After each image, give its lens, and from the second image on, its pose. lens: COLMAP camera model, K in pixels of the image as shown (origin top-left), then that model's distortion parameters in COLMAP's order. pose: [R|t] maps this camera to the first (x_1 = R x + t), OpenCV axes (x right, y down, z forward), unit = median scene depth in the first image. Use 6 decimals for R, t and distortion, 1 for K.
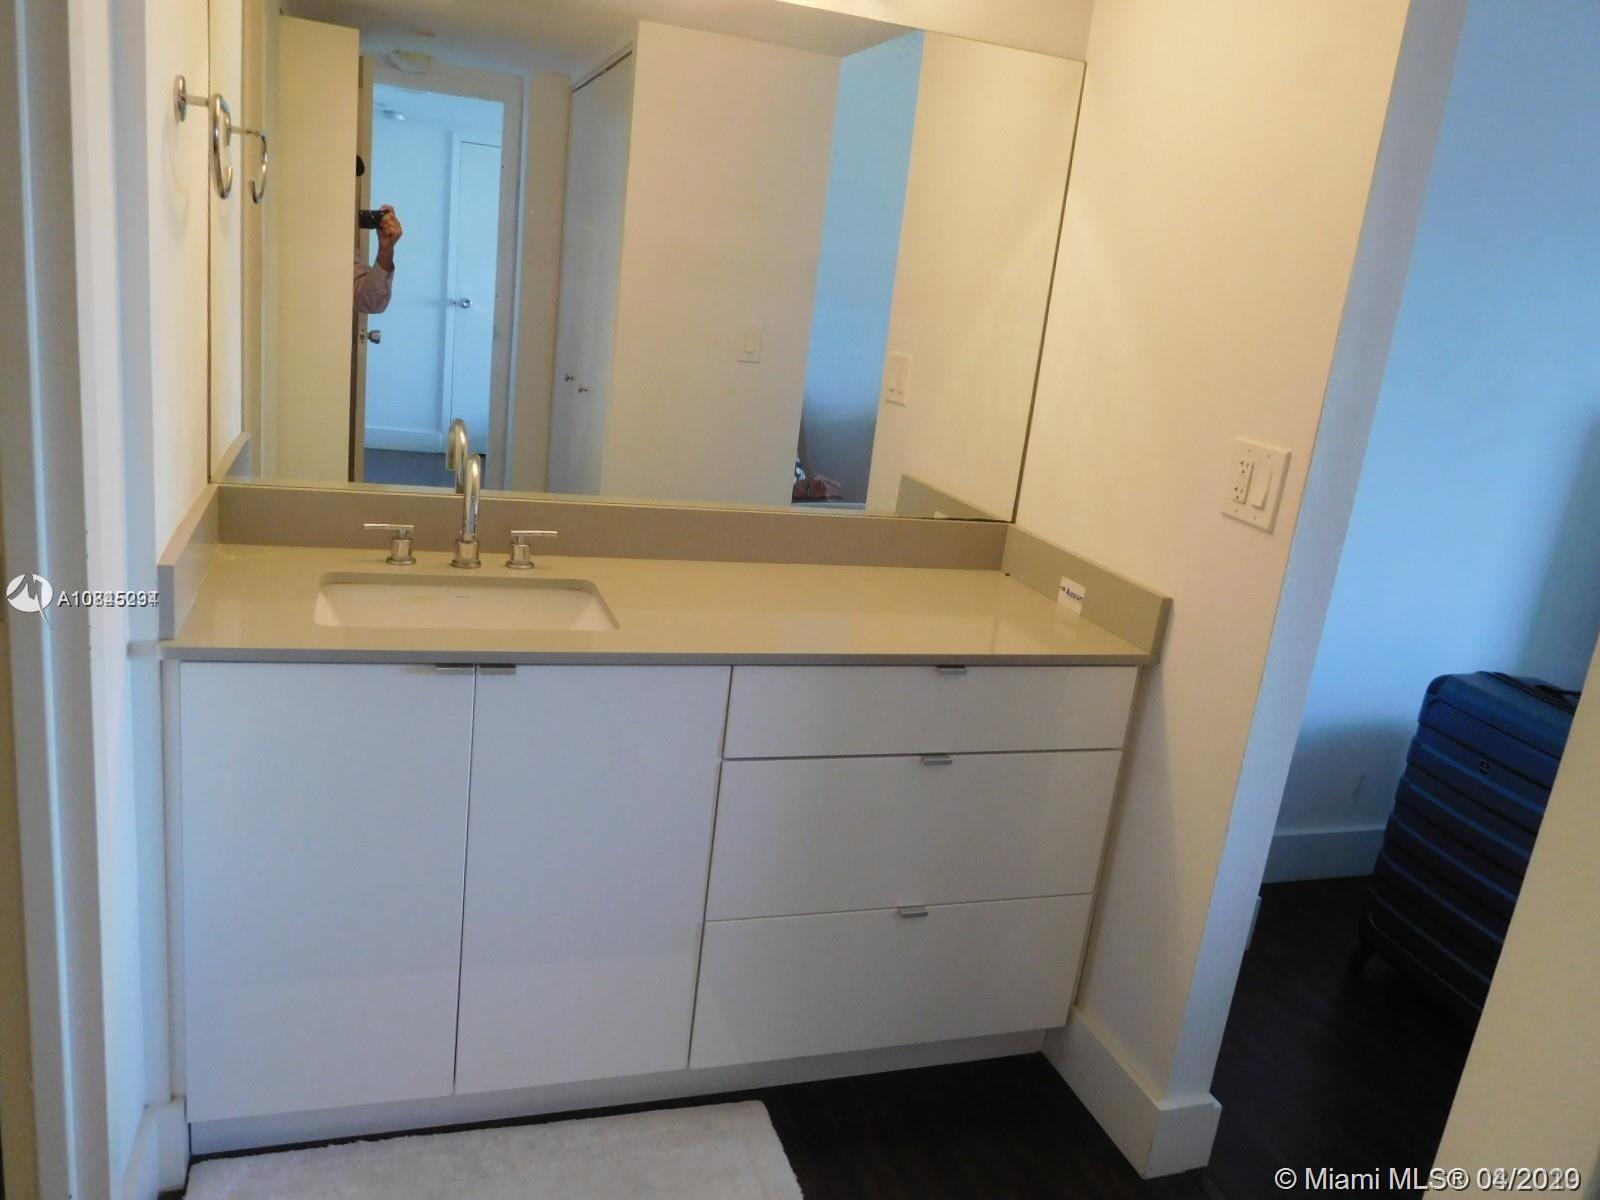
lens RADIAL K [[1202.7, 0, 808.0], [0, 1202.7, 603.0], [0, 0, 1]] dist [-0.013034, -0.001718]
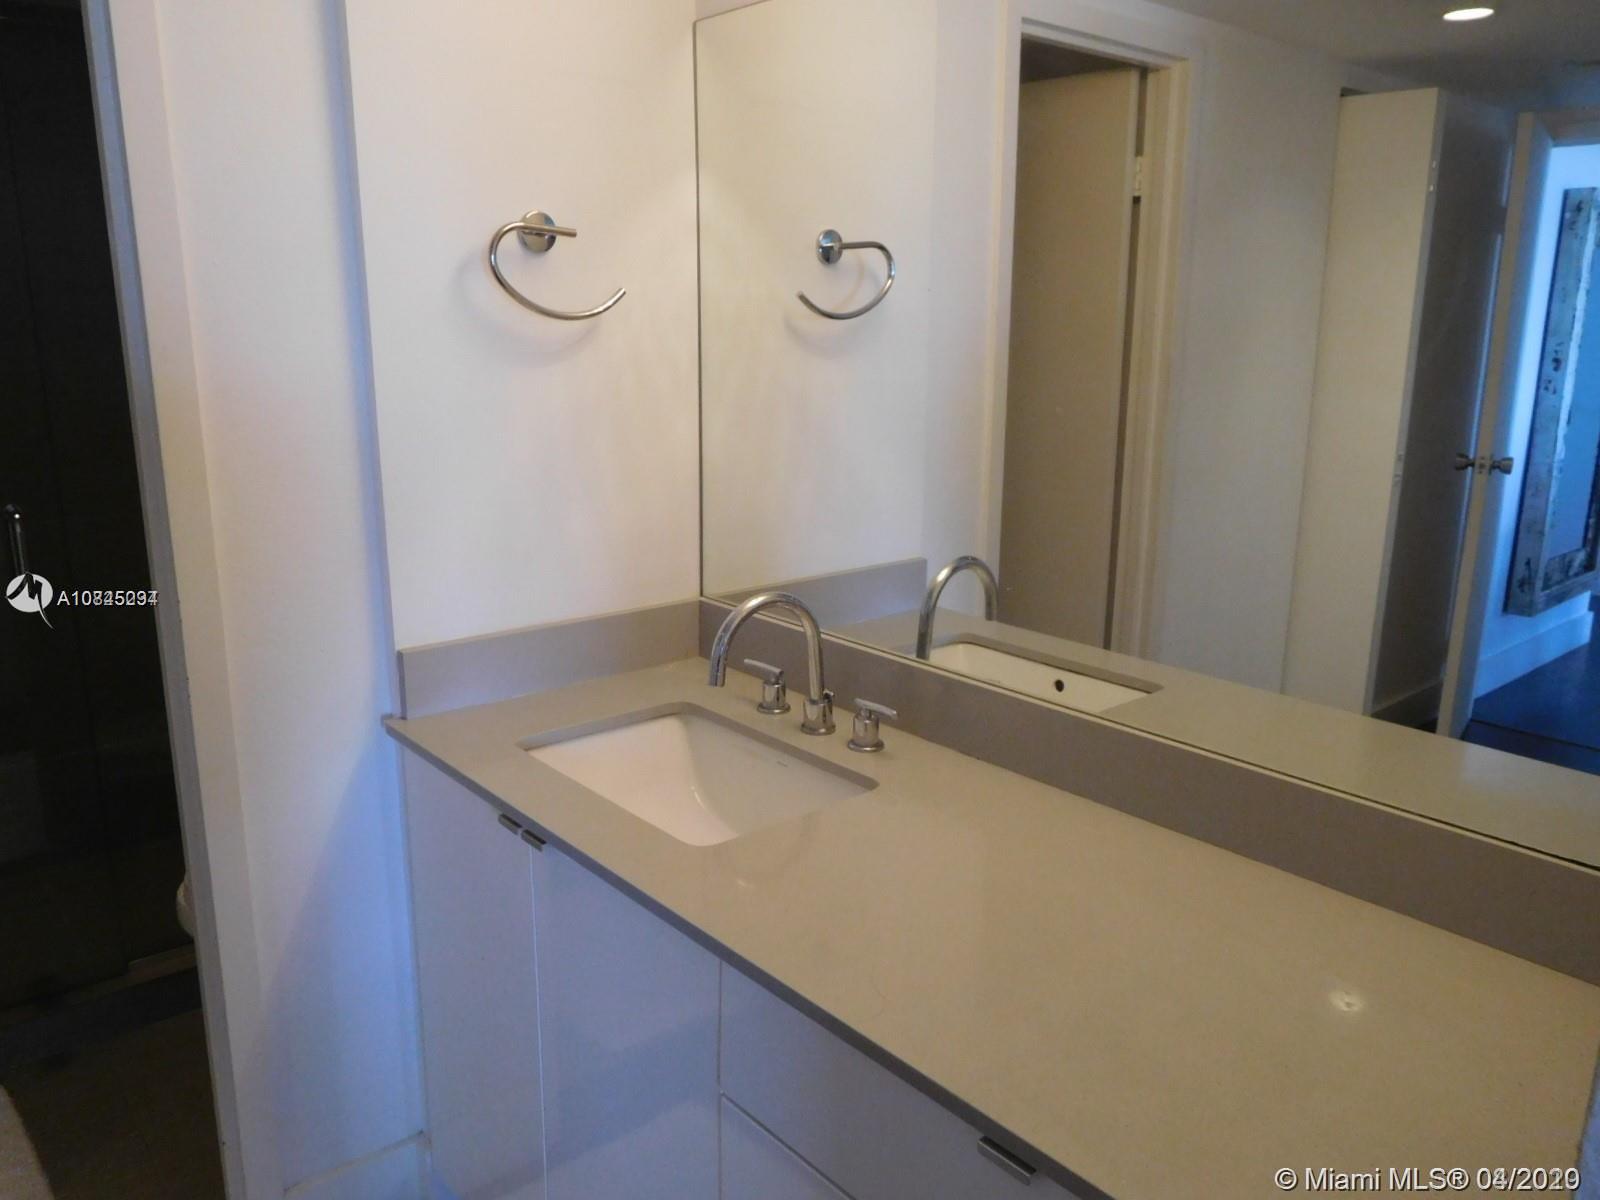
lens RADIAL K [[1202.7, 0, 808.0], [0, 1202.7, 603.0], [0, 0, 1]] dist [-0.013034, -0.001718]
pose [[0.362340, 0.118665, -0.924461, 0.470238], [-0.211346, 0.976487, 0.042506, -0.150692], [0.907768, 0.179979, 0.378900, 0.669064]]
